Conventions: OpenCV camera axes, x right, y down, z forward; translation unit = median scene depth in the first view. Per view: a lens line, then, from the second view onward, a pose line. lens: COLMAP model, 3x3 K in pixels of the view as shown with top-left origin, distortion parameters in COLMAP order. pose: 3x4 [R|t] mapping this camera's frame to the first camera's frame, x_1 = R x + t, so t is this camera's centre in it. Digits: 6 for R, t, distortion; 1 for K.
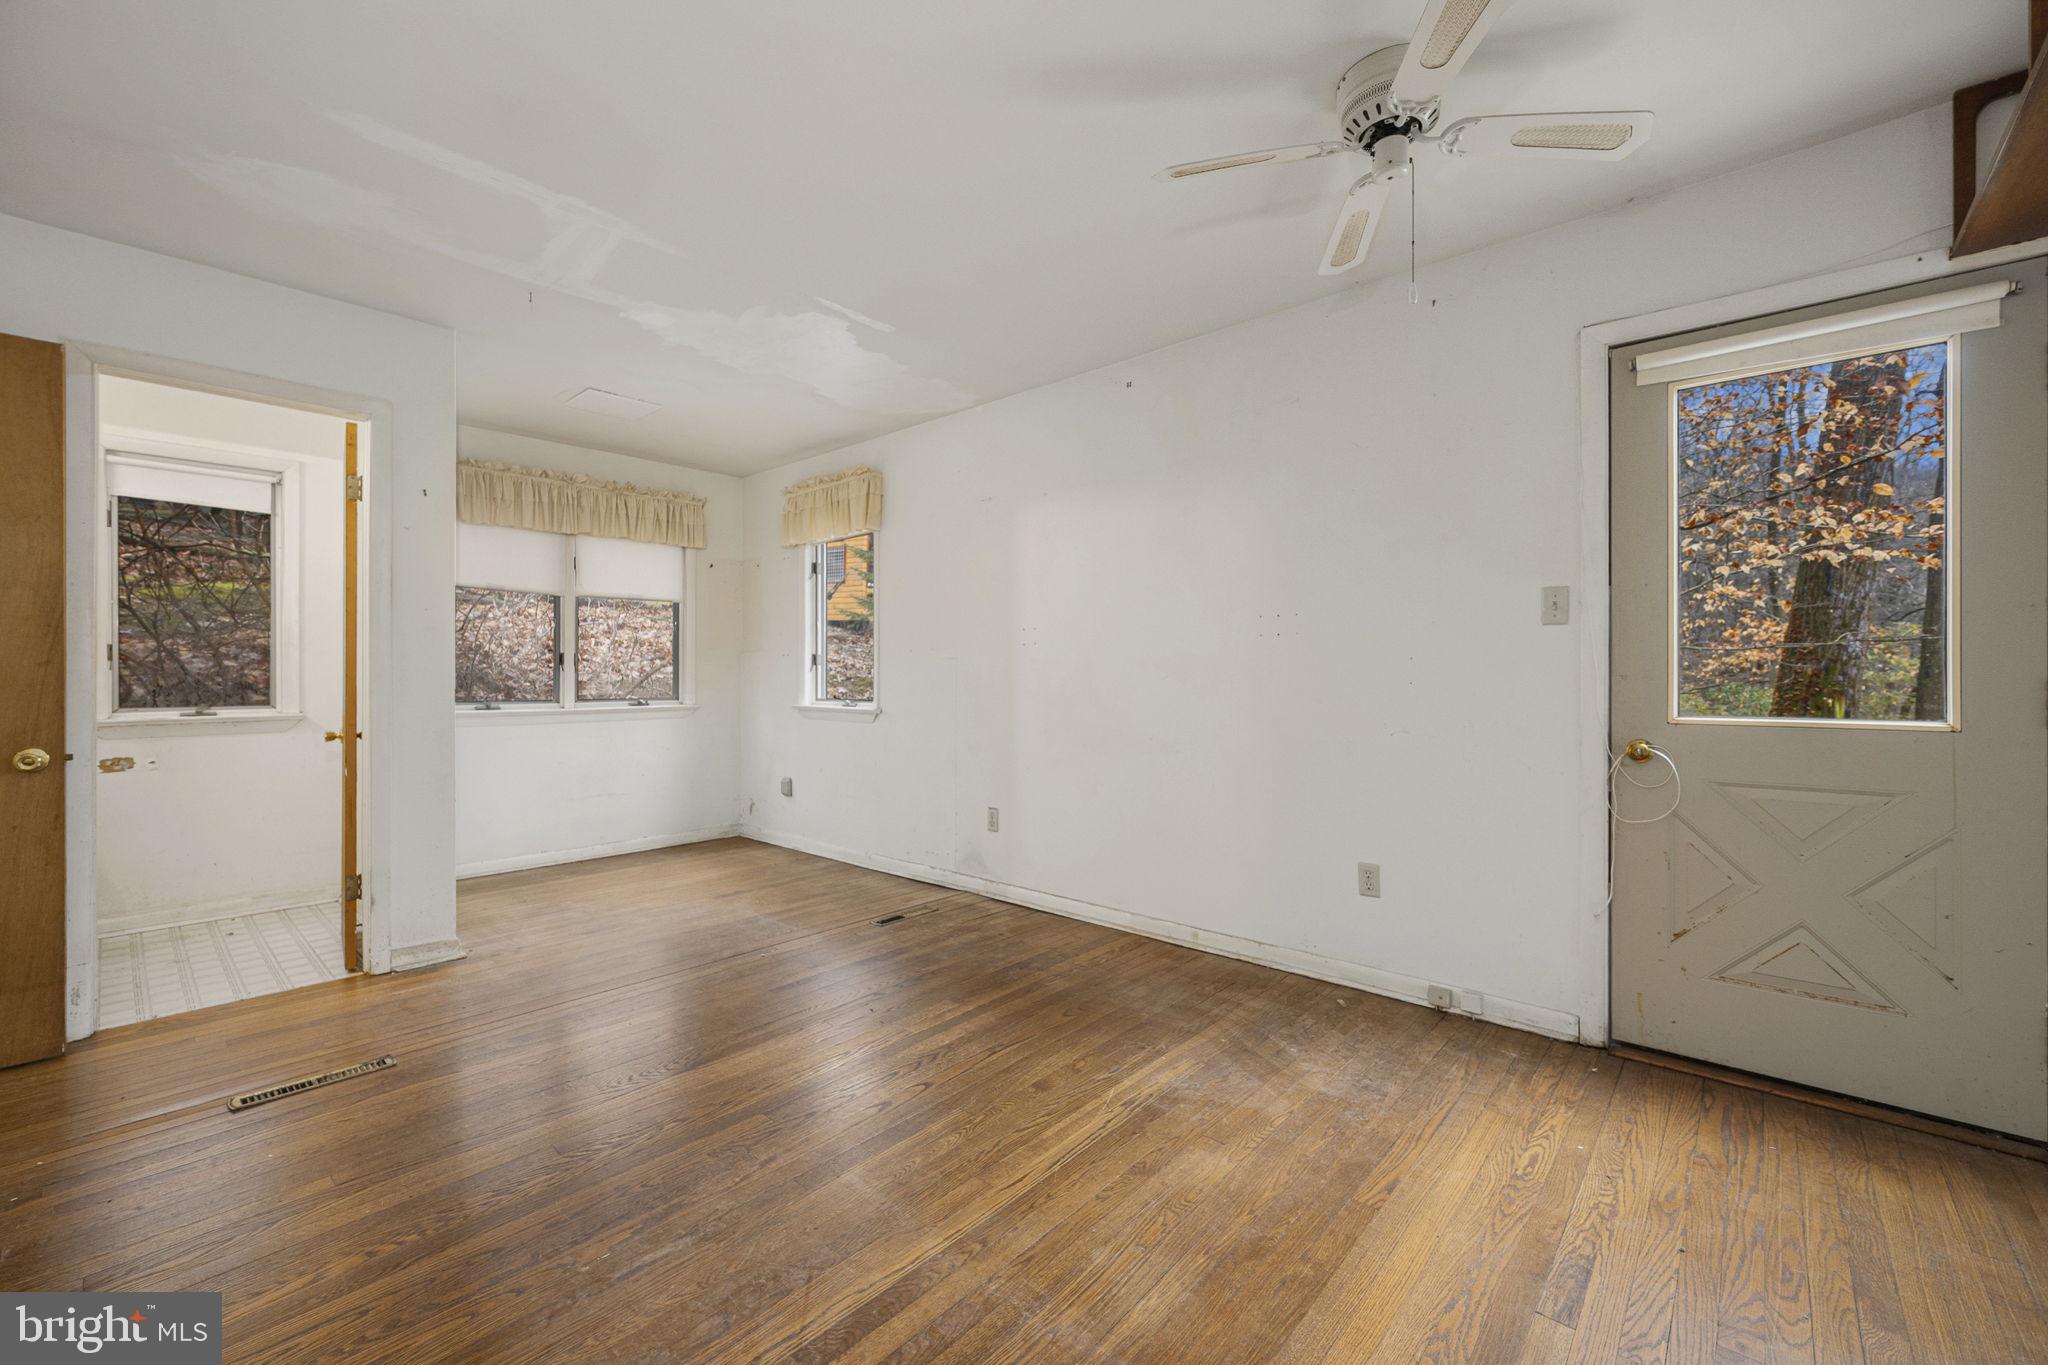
lens RADIAL K [[827.2, 0, 1033.6], [0, 827.2, 676.7], [0, 0, 1]] dist [0.002771, 0.000375]
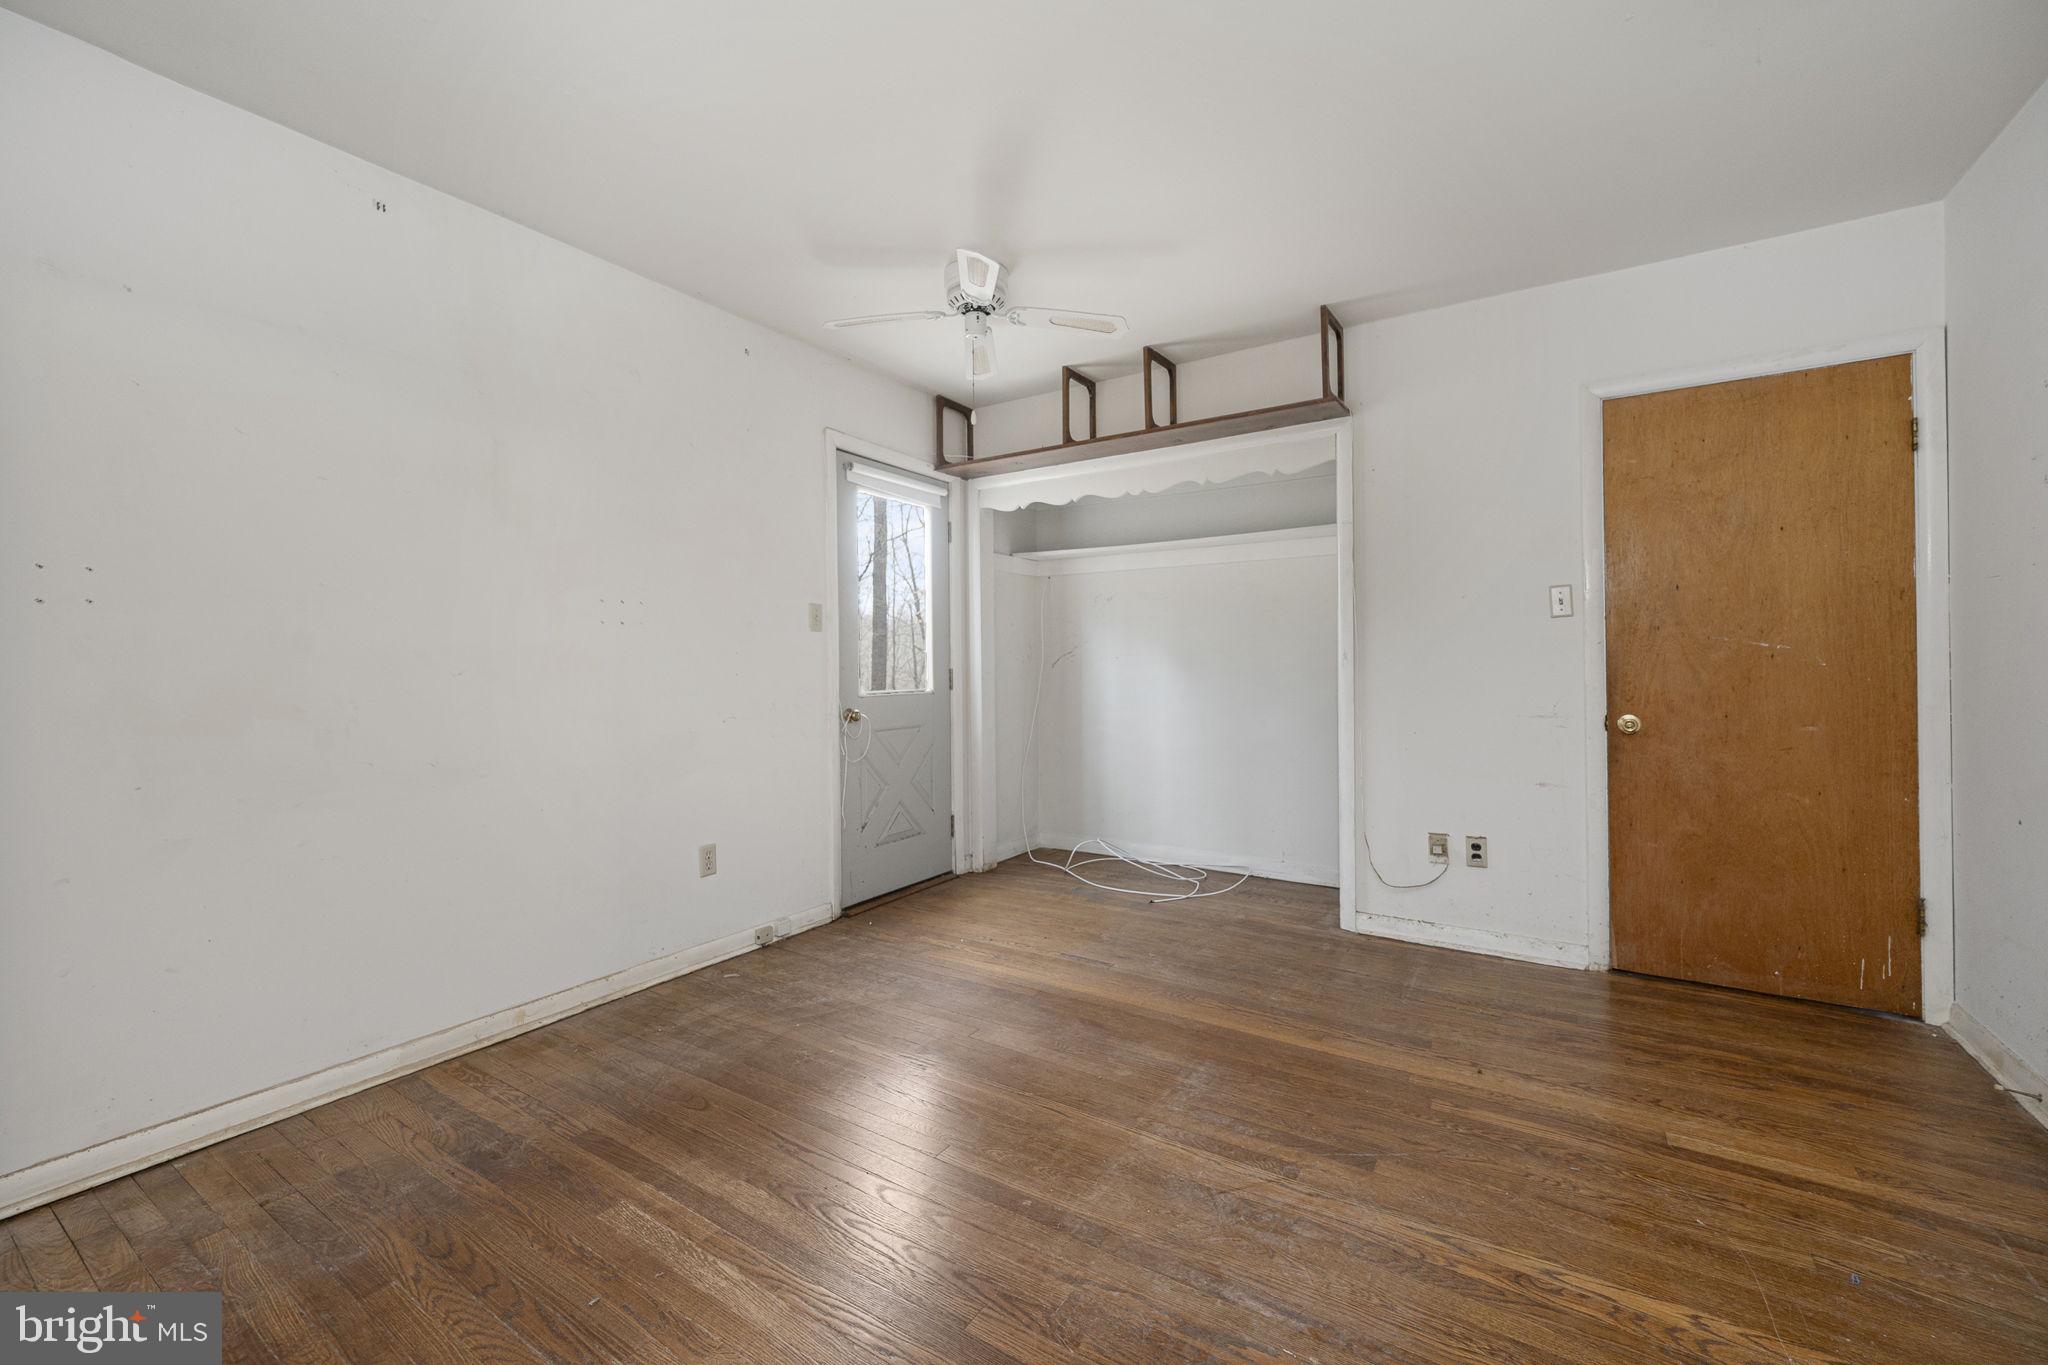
lens RADIAL K [[827.2, 0, 1032.4], [0, 827.2, 669.6], [0, 0, 1]] dist [0.002771, 0.000375]
pose [[-0.156368, -0.002657, 0.987695, -0.748327], [0.011311, 0.999926, 0.004481, 0.000207], [-0.987634, 0.011872, -0.156327, 0.790939]]
